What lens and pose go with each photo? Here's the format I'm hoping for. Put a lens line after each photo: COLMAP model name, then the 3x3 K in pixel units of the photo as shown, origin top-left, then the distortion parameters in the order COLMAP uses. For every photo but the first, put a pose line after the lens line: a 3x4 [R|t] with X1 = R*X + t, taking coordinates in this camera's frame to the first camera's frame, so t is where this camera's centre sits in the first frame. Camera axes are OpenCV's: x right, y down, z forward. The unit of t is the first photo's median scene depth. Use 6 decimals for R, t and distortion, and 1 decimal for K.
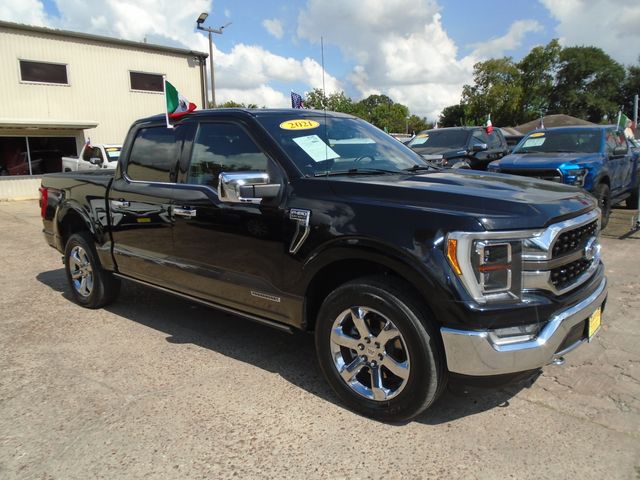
lens RADIAL K [[493.8, 0, 320.0], [0, 493.8, 240.0], [0, 0, 1]] dist [-0.005273, -0.003923]
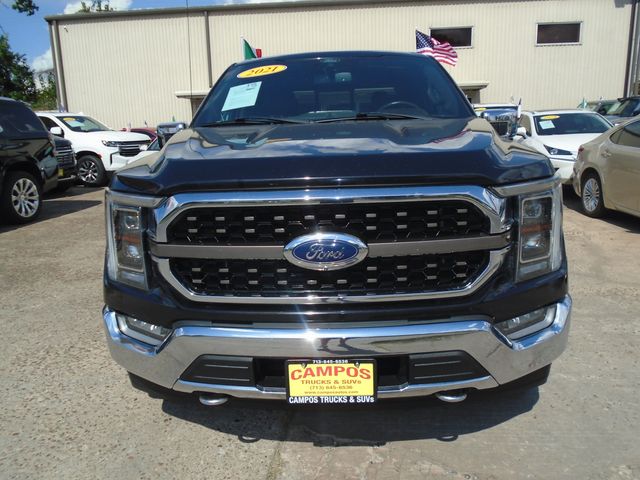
lens RADIAL K [[493.8, 0, 320.0], [0, 493.8, 240.0], [0, 0, 1]] dist [-0.005273, -0.003923]
pose [[0.615393, 0.175643, -0.768402, 0.972357], [-0.119437, 0.984379, 0.129358, -0.066973], [0.779119, 0.012169, 0.626758, 0.634281]]
